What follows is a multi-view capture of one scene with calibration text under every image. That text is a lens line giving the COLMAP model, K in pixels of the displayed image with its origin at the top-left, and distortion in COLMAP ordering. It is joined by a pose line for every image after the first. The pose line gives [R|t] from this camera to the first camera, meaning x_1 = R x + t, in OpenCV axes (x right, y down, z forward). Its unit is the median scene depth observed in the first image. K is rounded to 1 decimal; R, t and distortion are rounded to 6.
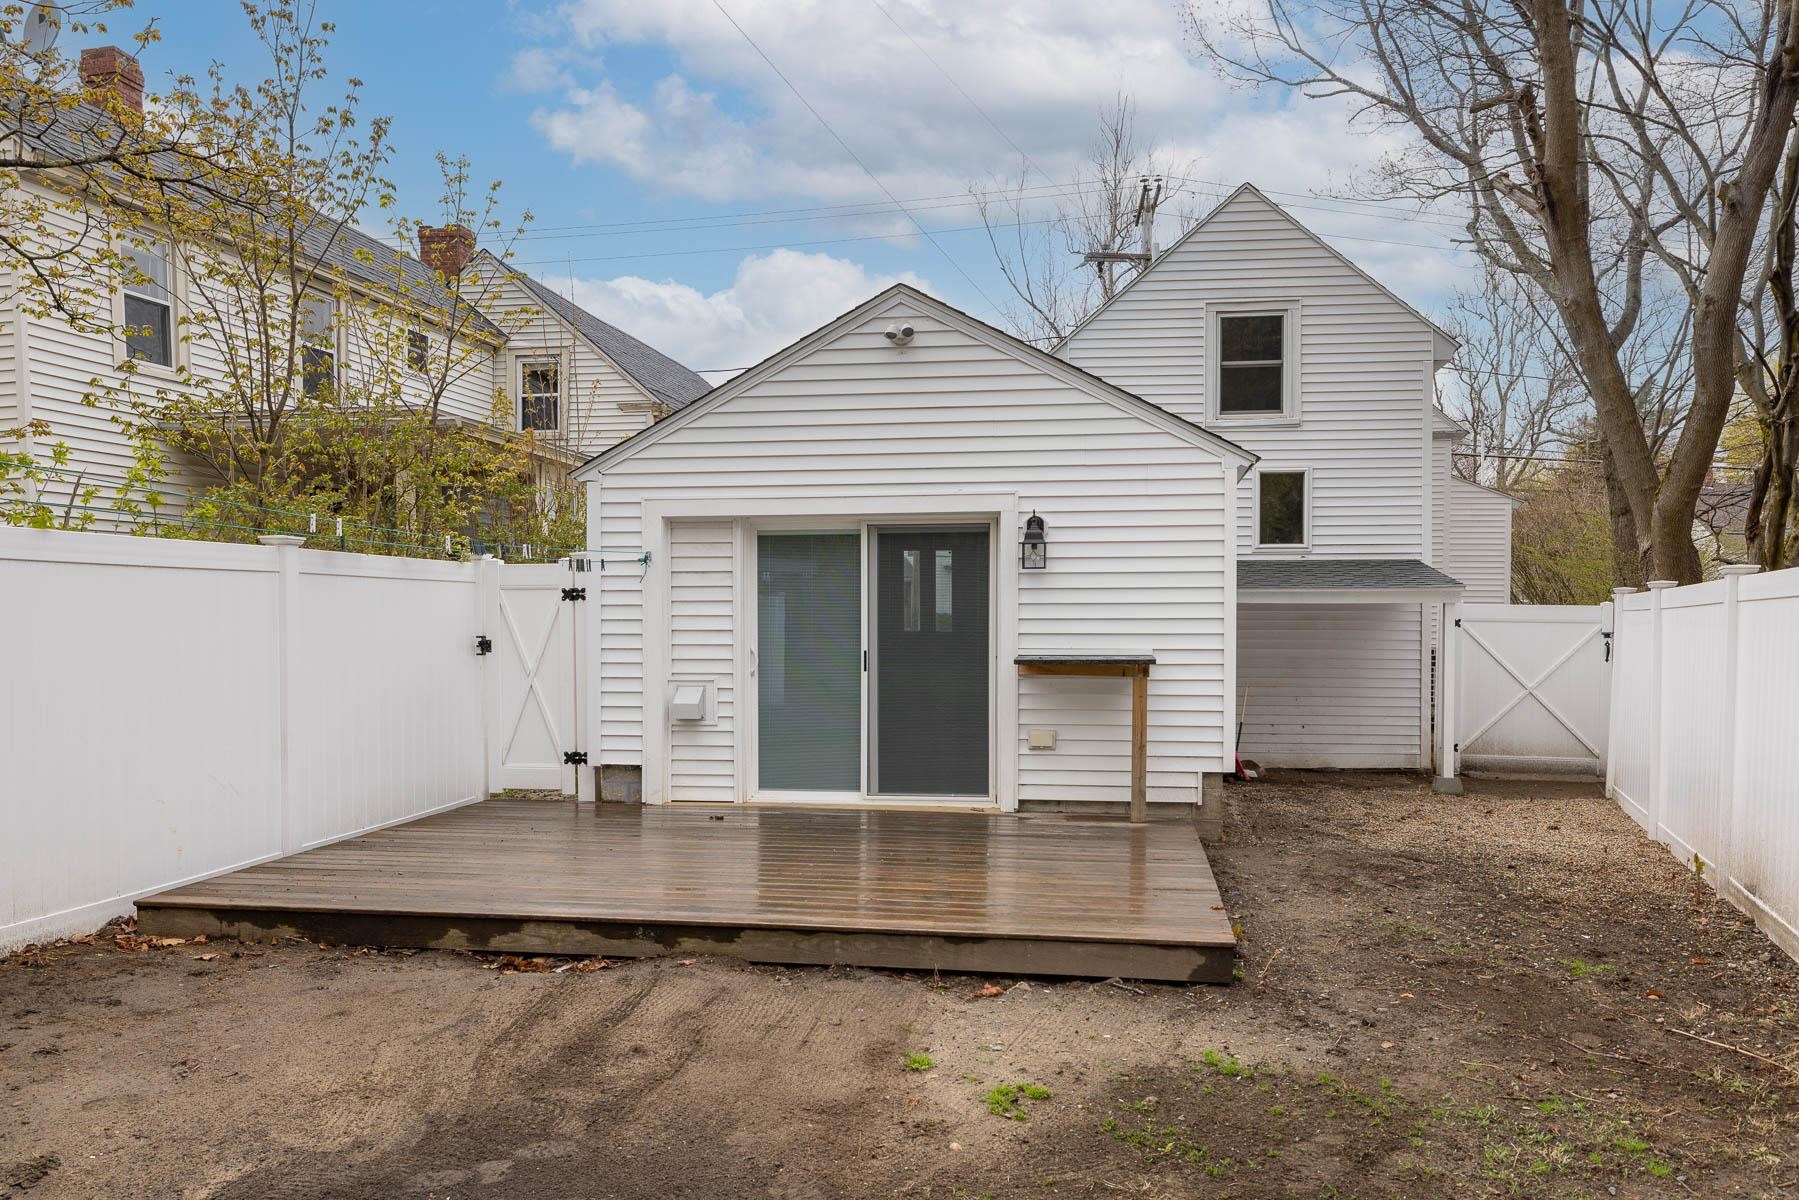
lens RADIAL K [[1392.8, 0, 902.4], [0, 1392.8, 661.0], [0, 0, 1]] dist [-0.007212, 0.006189]
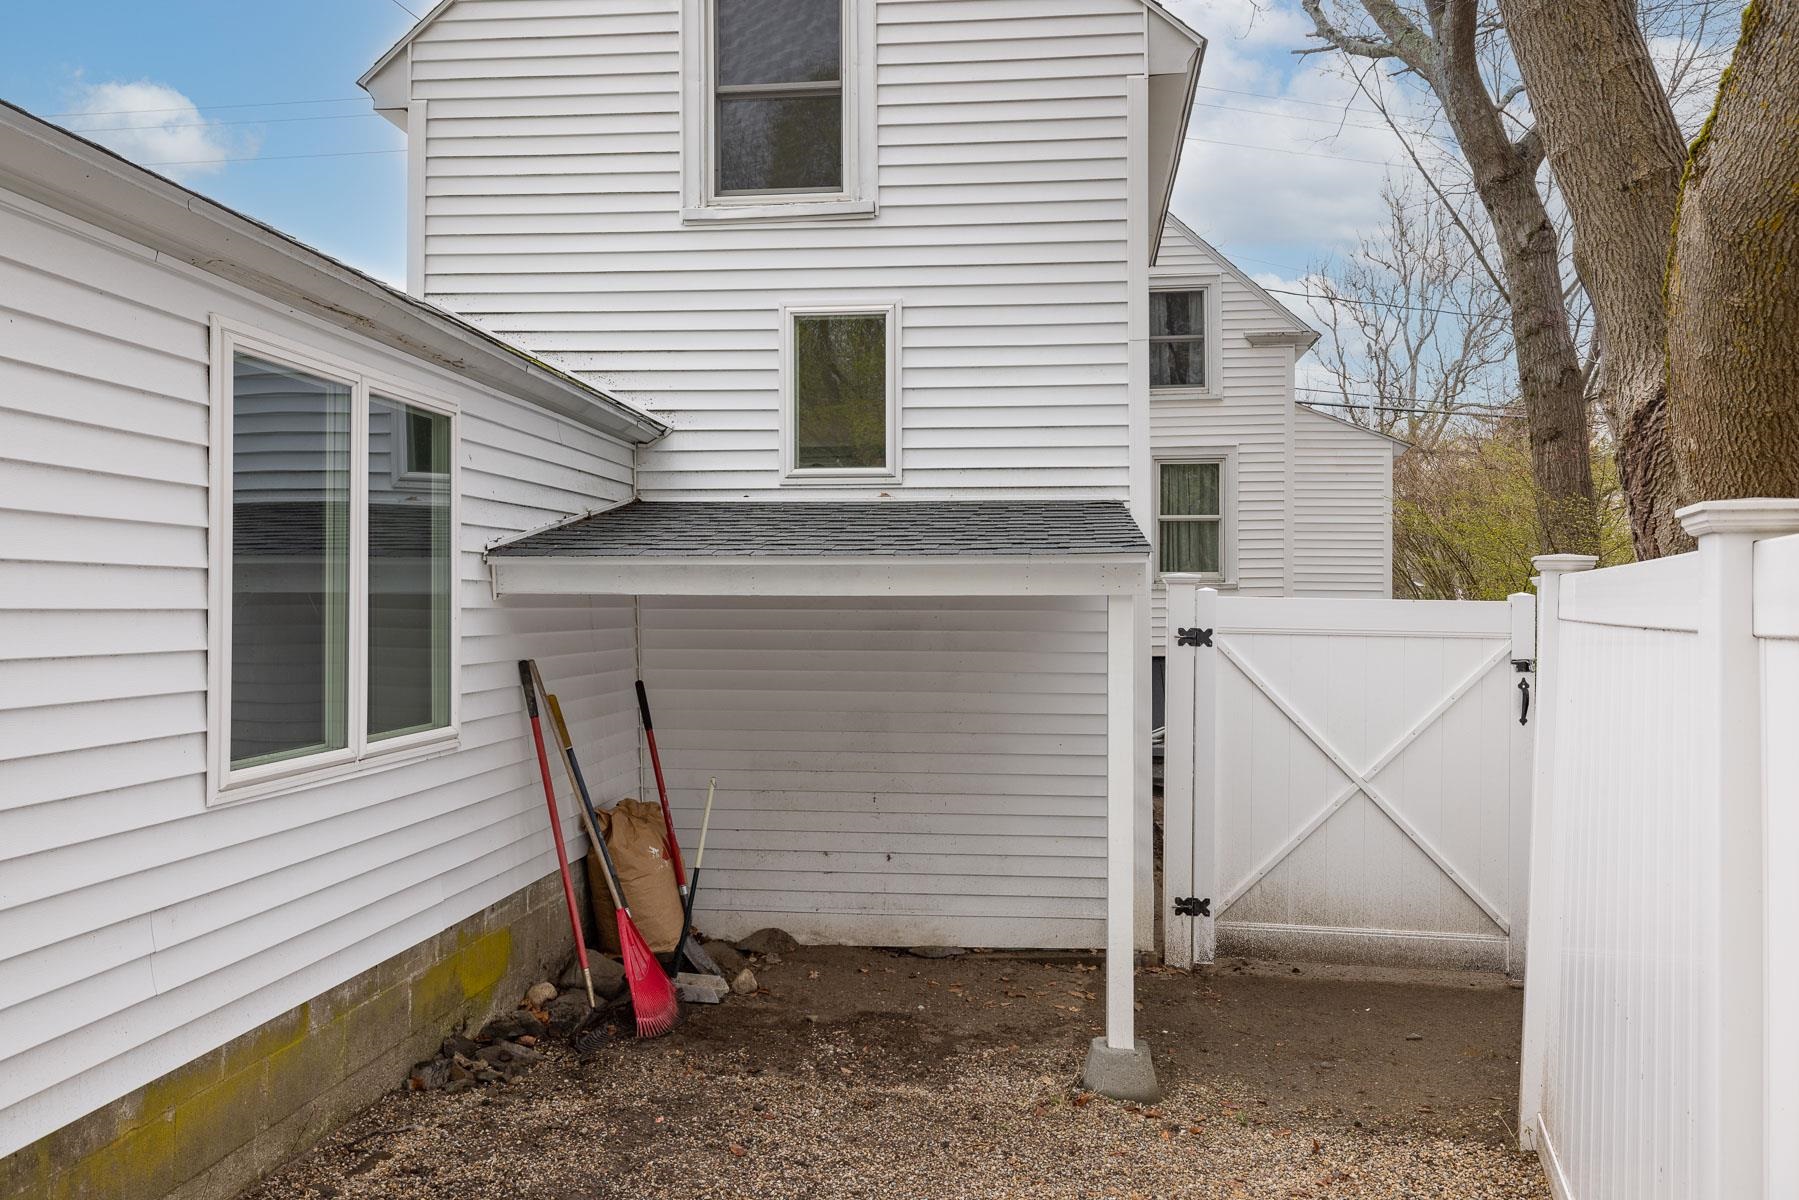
lens RADIAL K [[1392.8, 0, 900.5], [0, 1392.8, 597.4], [0, 0, 1]] dist [-0.007212, 0.006189]
pose [[0.999155, 0.002828, 0.041016, 0.274340], [-0.001378, 0.999375, -0.035329, -0.023810], [-0.041090, 0.035243, 0.998534, 0.533280]]
